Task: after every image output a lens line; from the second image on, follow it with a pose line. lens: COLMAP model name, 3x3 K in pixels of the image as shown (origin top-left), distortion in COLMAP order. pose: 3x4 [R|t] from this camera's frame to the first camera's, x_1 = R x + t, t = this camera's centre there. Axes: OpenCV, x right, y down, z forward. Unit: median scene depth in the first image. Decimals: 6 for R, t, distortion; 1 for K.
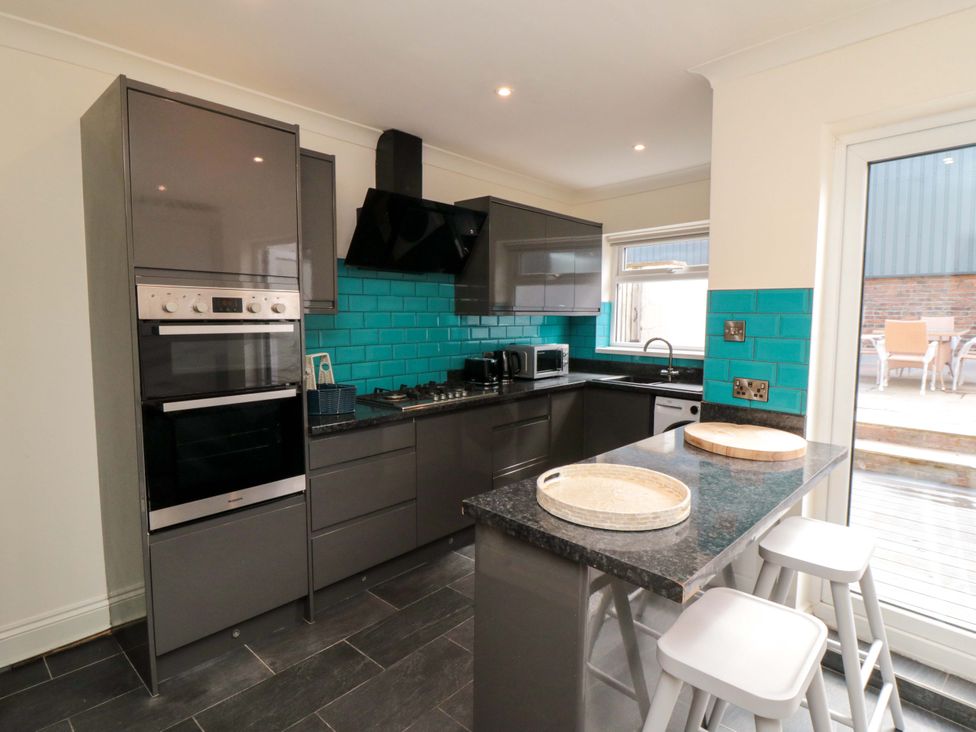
lens RADIAL K [[541.5, 0, 497.7], [0, 541.5, 362.8], [0, 0, 1]] dist [-0.001201, -0.005406]
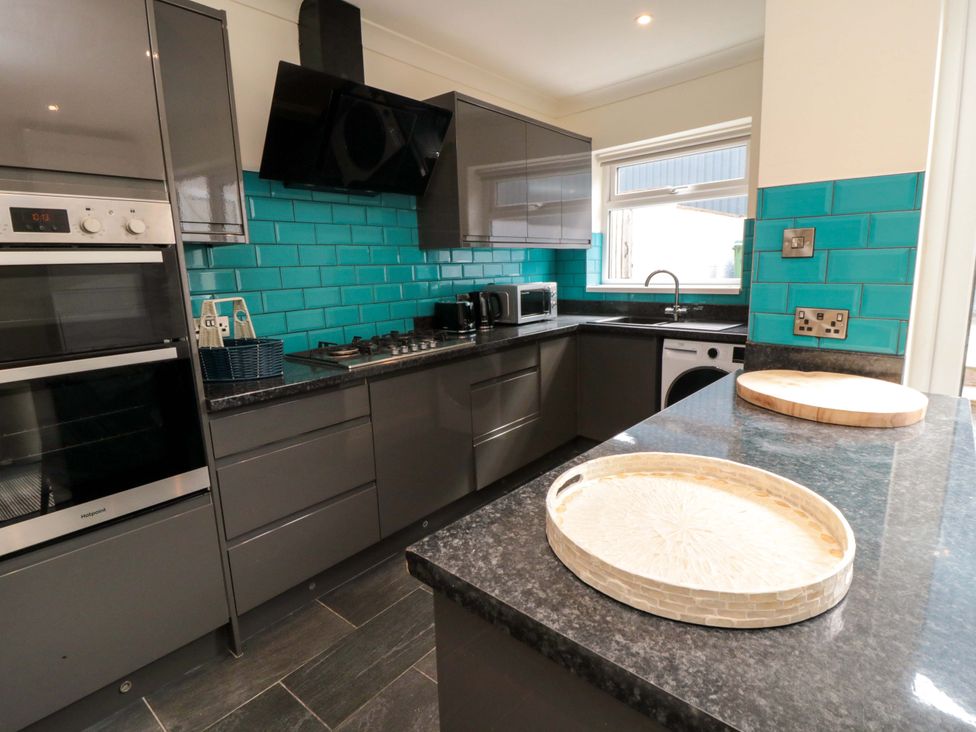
lens RADIAL K [[517.2, 0, 500.8], [0, 517.2, 362.0], [0, 0, 1]] dist [-0.002634, -0.004789]
pose [[0.998328, -0.041180, 0.040568, 0.008070], [0.037235, 0.994912, 0.093613, 0.019641], [-0.044216, -0.091946, 0.994782, 0.308486]]
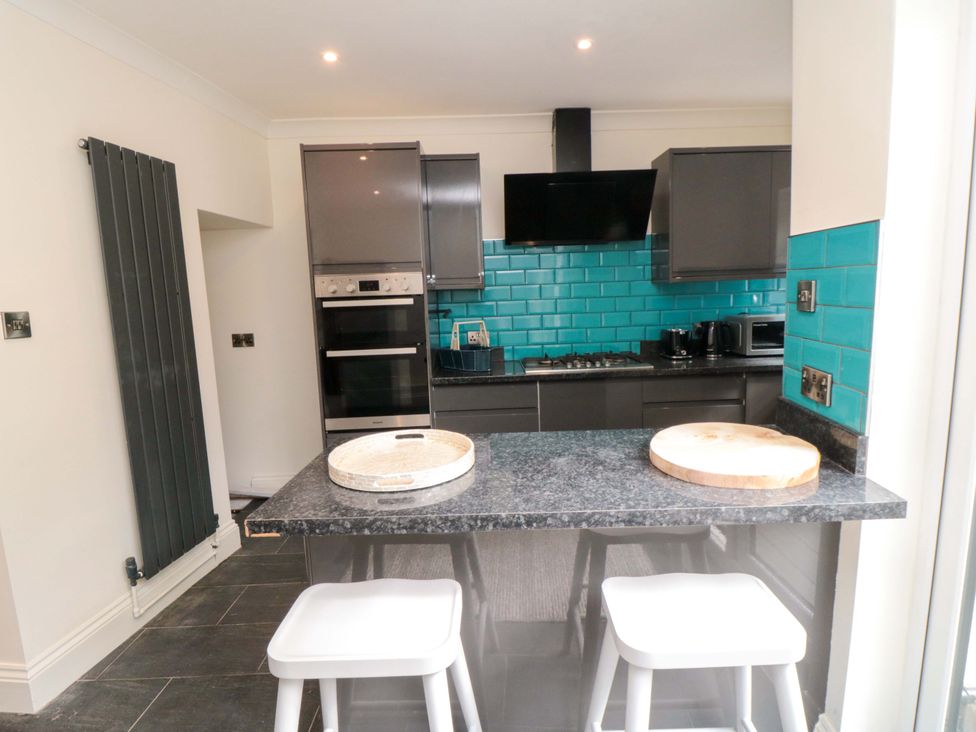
lens RADIAL K [[517.2, 0, 491.1], [0, 517.2, 362.2], [0, 0, 1]] dist [-0.002634, -0.004789]
pose [[0.669398, 0.073572, -0.739252, 0.633564], [-0.027544, 0.996858, 0.074268, -0.013808], [0.742393, -0.029352, 0.669321, 0.274969]]
